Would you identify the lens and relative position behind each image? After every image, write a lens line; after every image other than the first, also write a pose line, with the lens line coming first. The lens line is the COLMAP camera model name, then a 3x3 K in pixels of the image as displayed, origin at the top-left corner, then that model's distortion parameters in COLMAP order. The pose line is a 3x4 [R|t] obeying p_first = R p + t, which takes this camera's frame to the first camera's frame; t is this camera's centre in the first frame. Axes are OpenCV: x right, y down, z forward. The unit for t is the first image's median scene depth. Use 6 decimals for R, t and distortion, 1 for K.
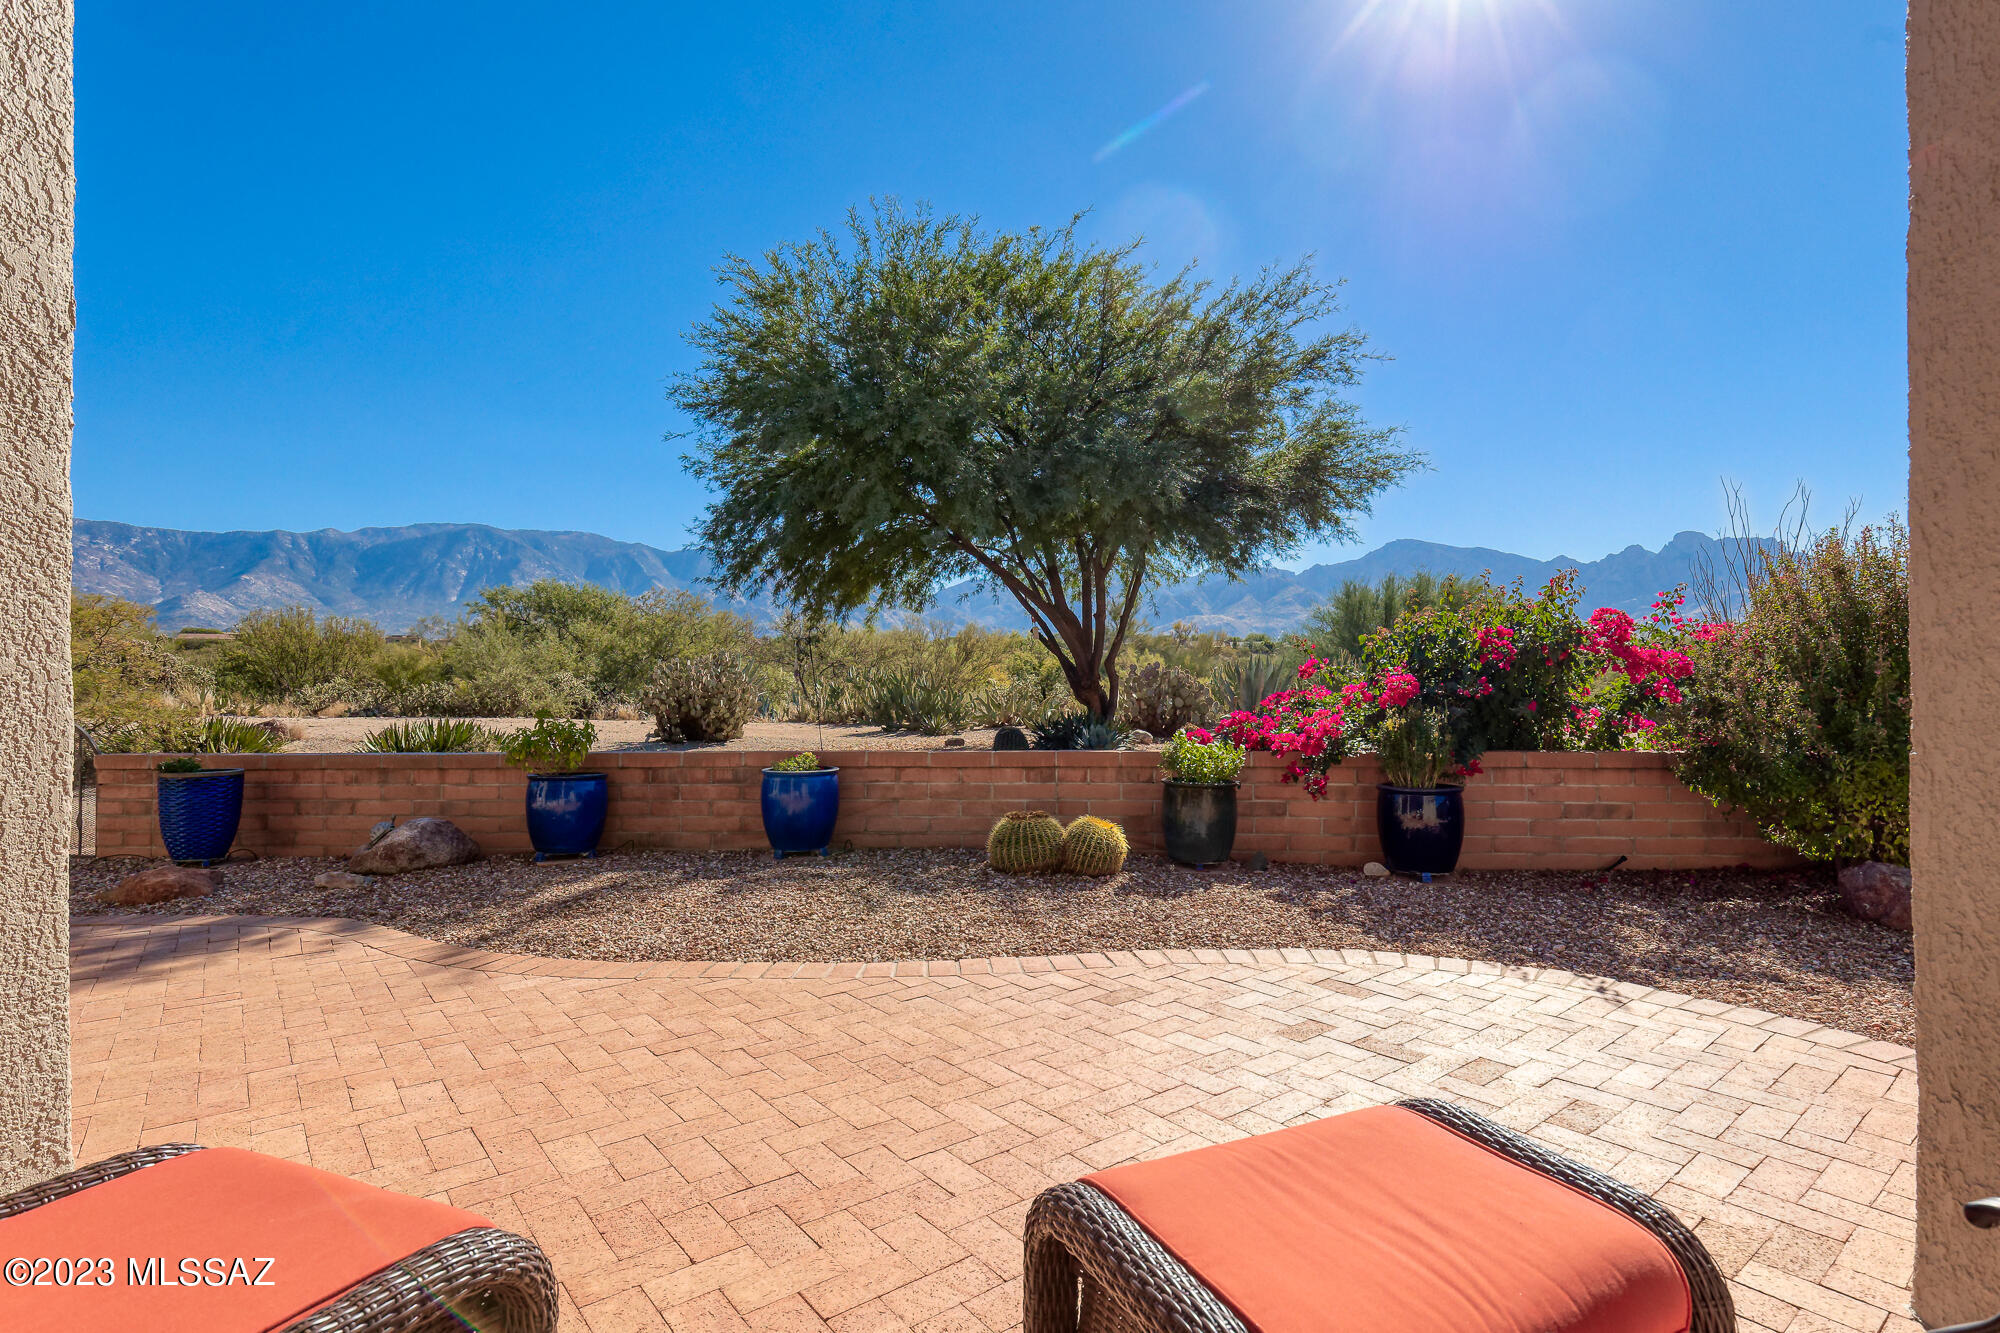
lens RADIAL K [[1013.5, 0, 1056.3], [0, 1013.5, 659.5], [0, 0, 1]] dist [0.010245, -0.001094]
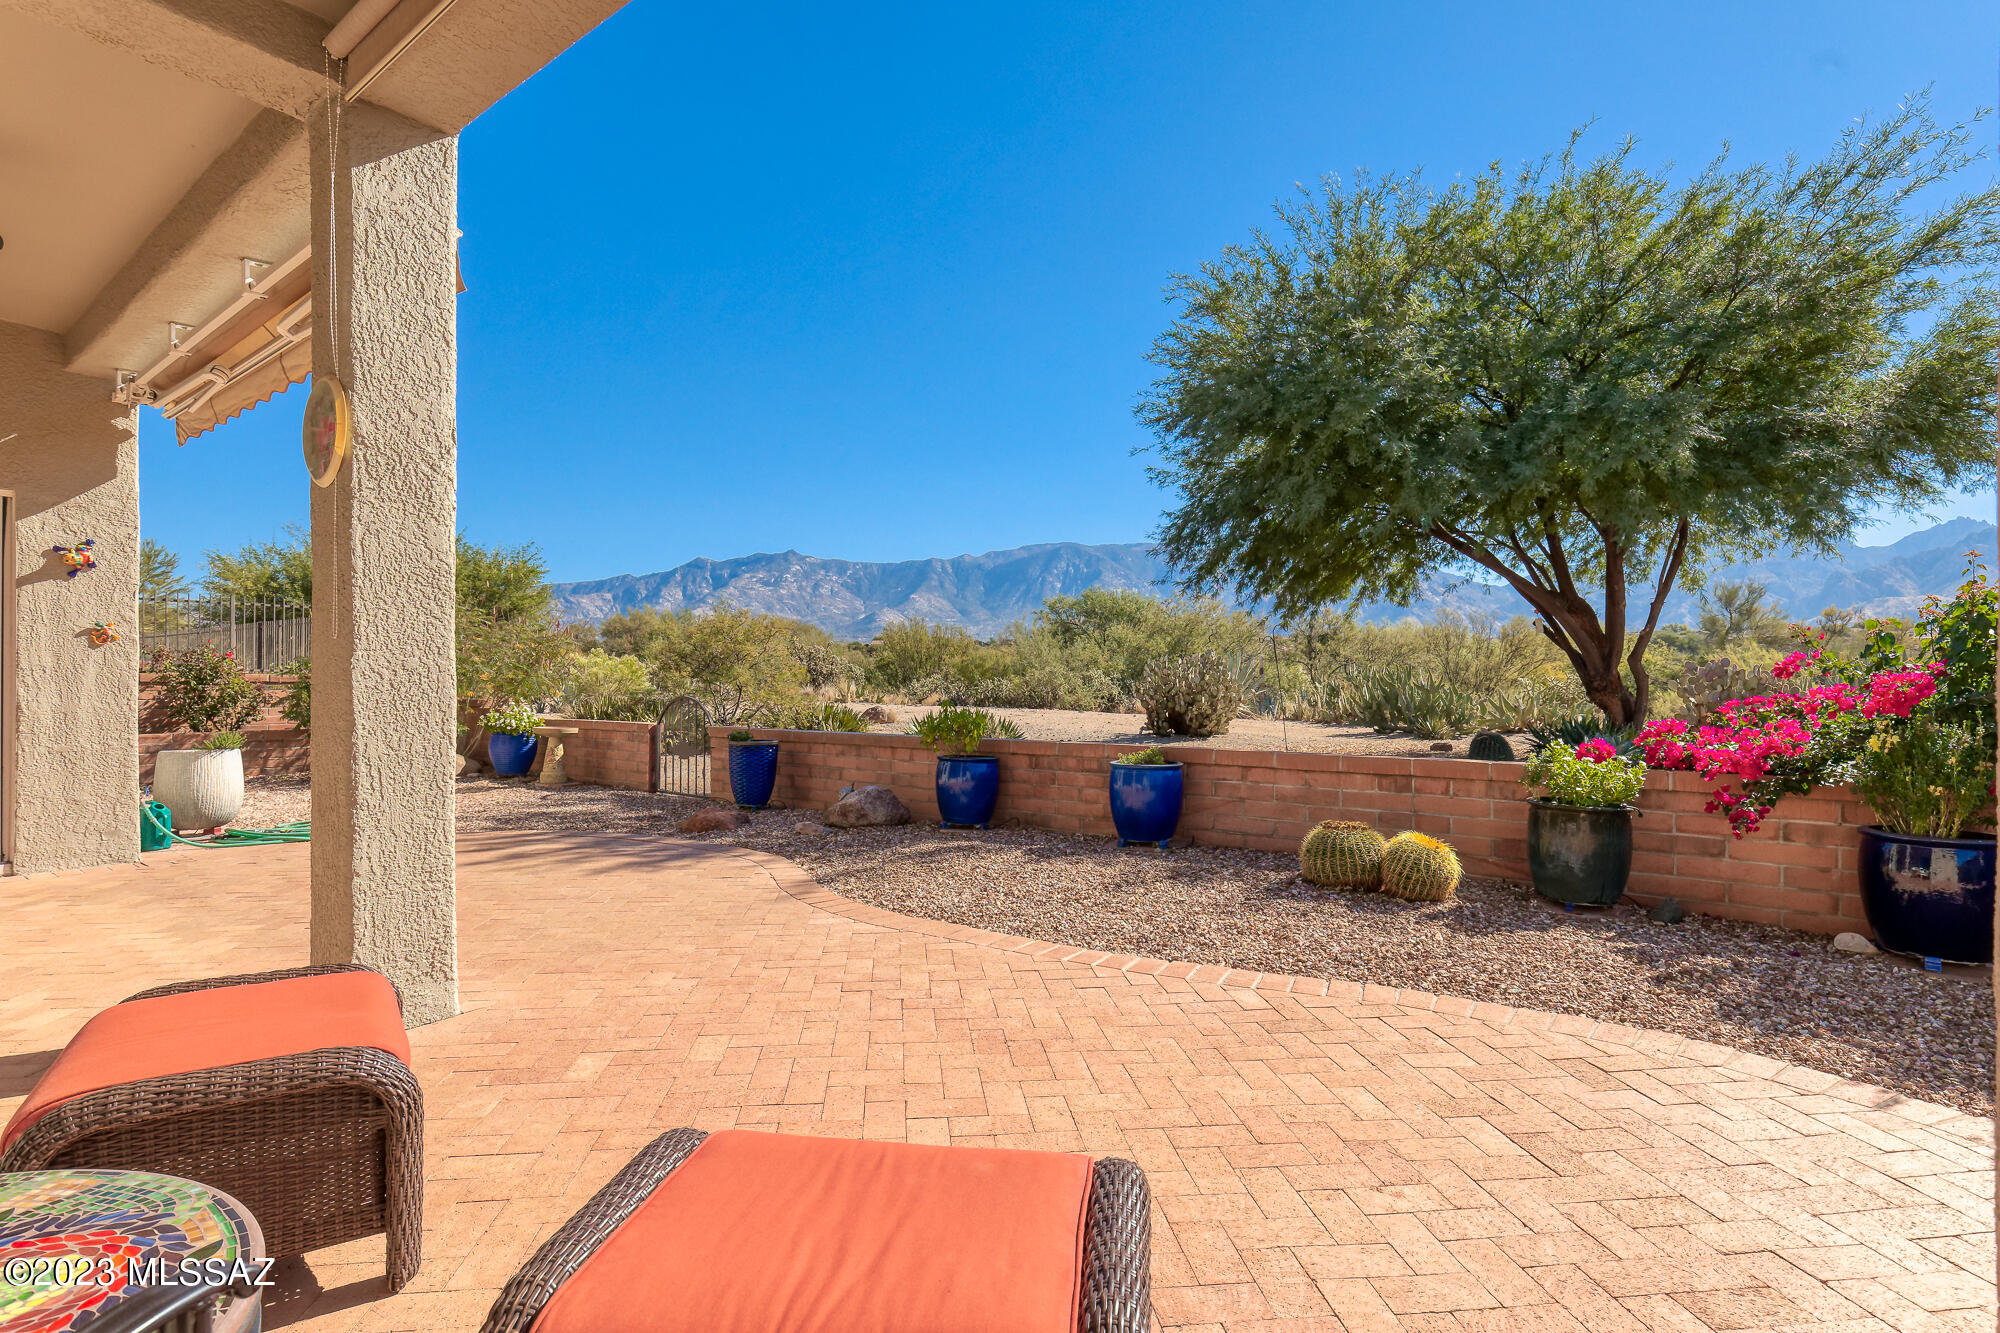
lens RADIAL K [[1008.0, 0, 1000.0], [0, 1008.0, 666.5], [0, 0, 1]] dist [0.002516, 0.000053]
pose [[0.831550, -0.000161, -0.555449, 0.182850], [0.004737, 0.999966, 0.006802, 0.001695], [0.555429, -0.008288, 0.831523, 0.056940]]
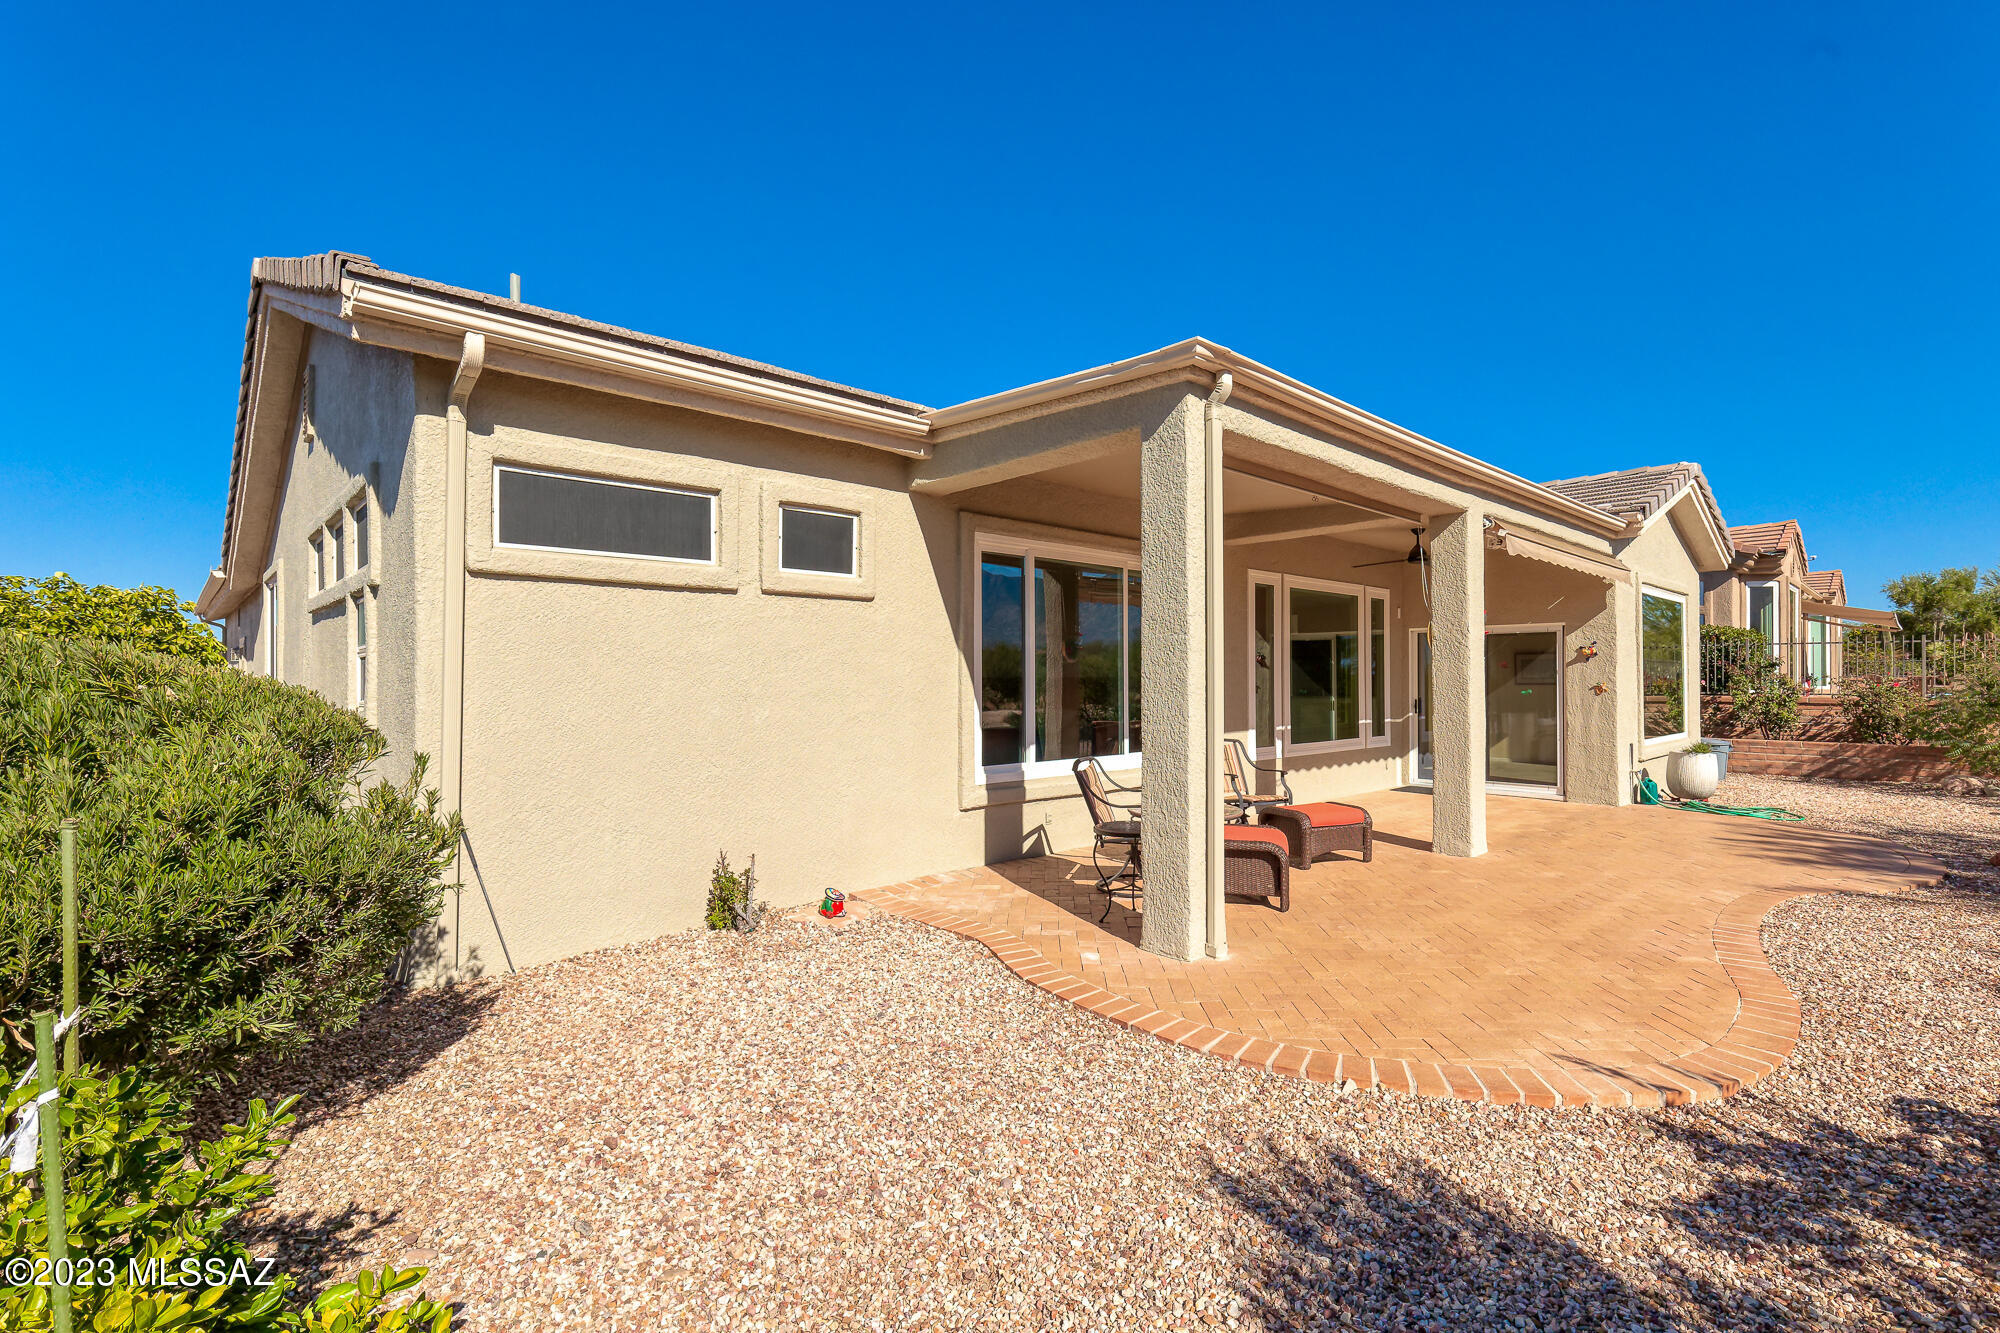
lens RADIAL K [[907.1, 0, 1000.0], [0, 907.1, 666.5], [0, 0, 1]] dist [-0.000161, 0.000221]
pose [[-0.672278, -0.001593, -0.740297, 0.893980], [0.016979, 0.999701, -0.017570, -0.051381], [0.740104, -0.024382, -0.672050, 0.627838]]
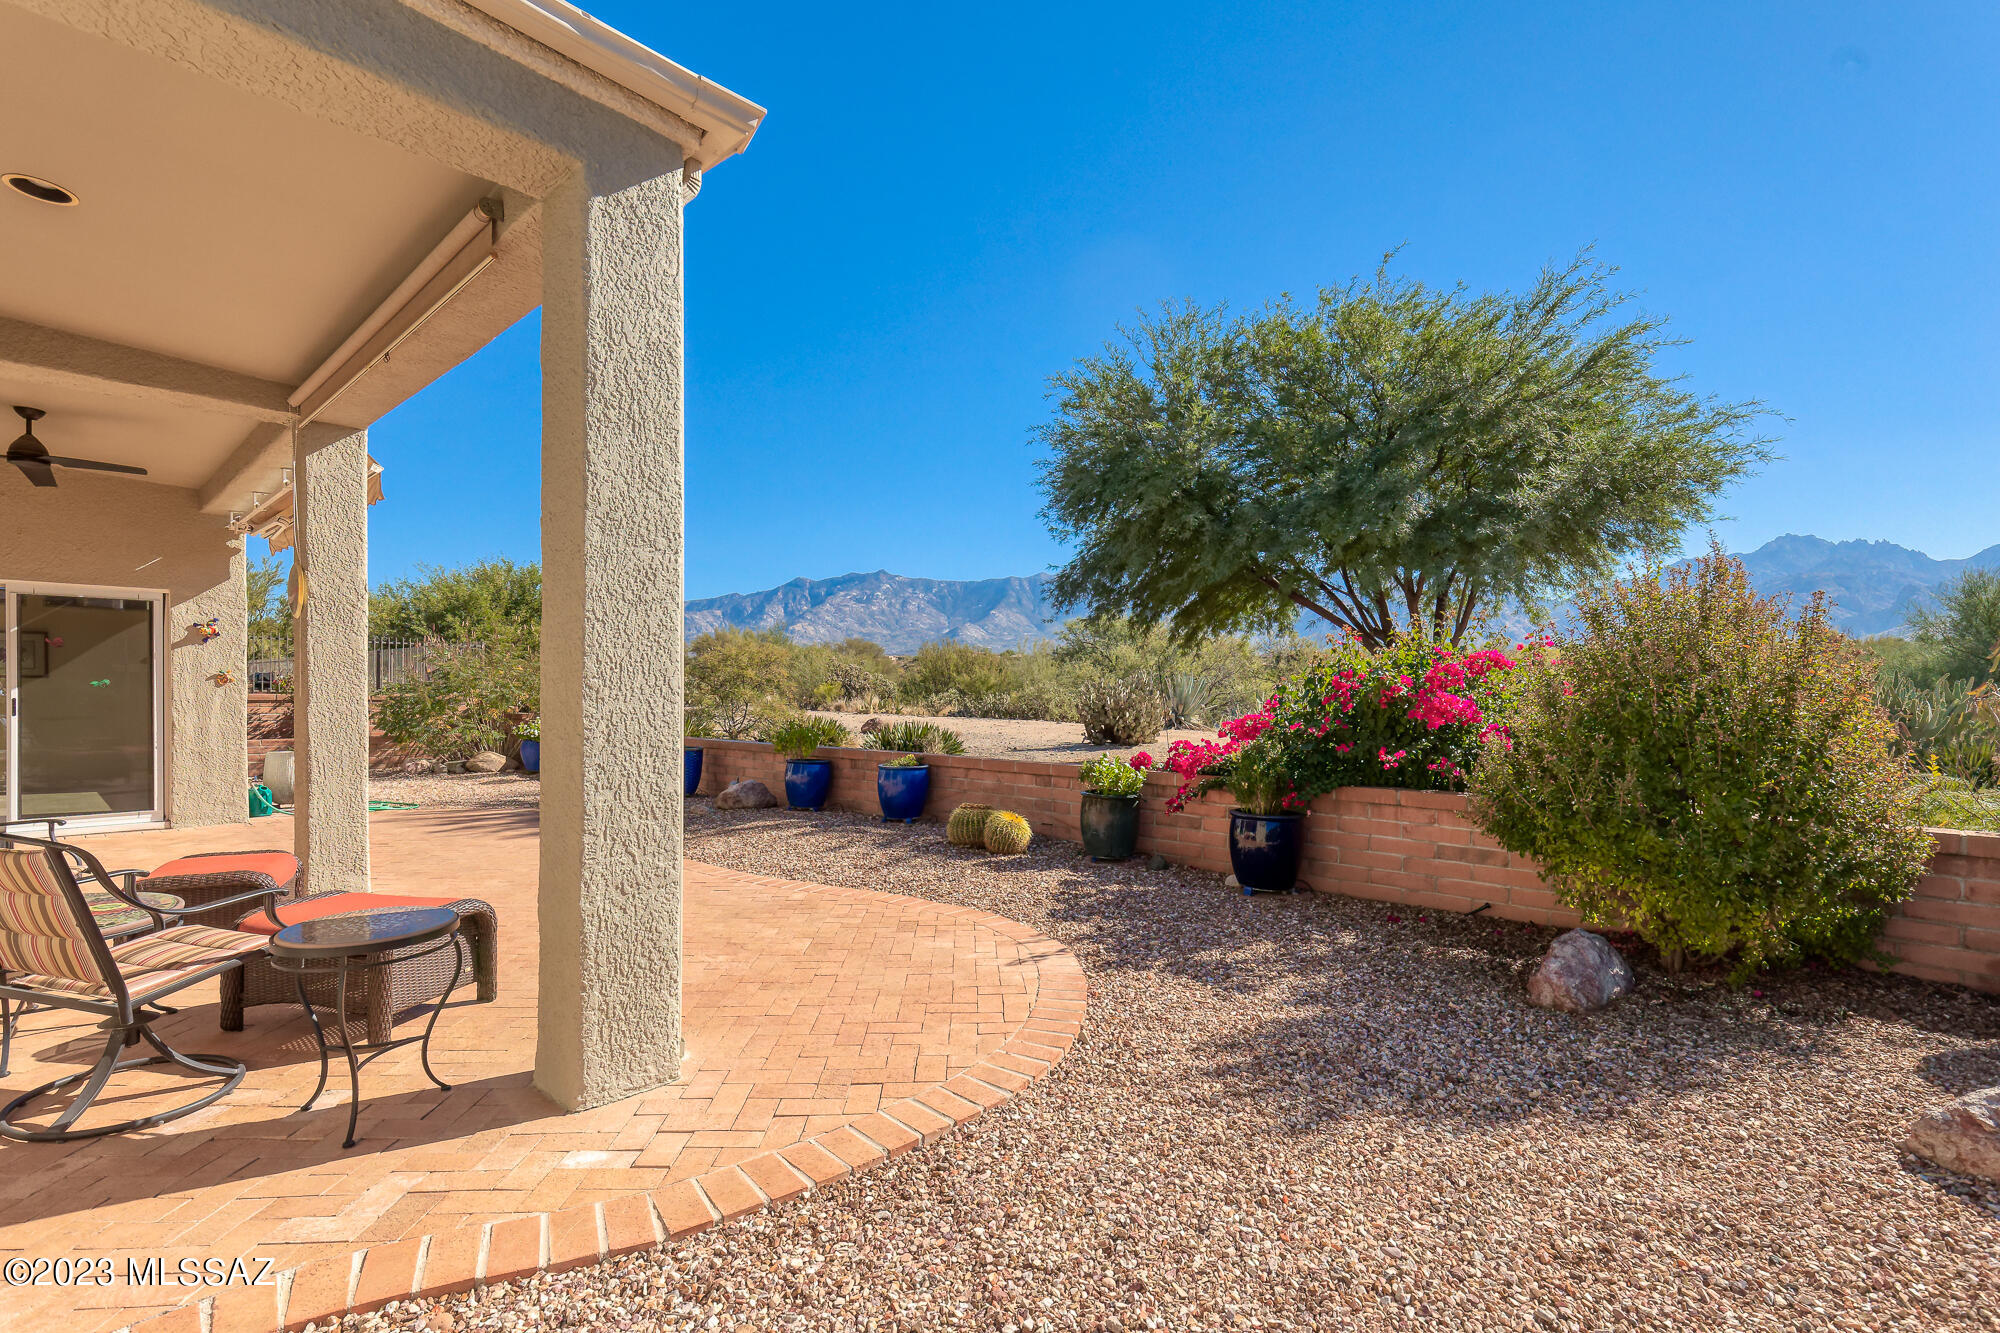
lens RADIAL K [[941.1, 0, 1008.8], [0, 941.1, 686.7], [0, 0, 1]] dist [0.002459, 0.000327]
pose [[0.787943, 0.007855, -0.615698, 0.679816], [0.003285, 0.999851, 0.016960, -0.029748], [0.615739, -0.015386, 0.787800, -0.000921]]
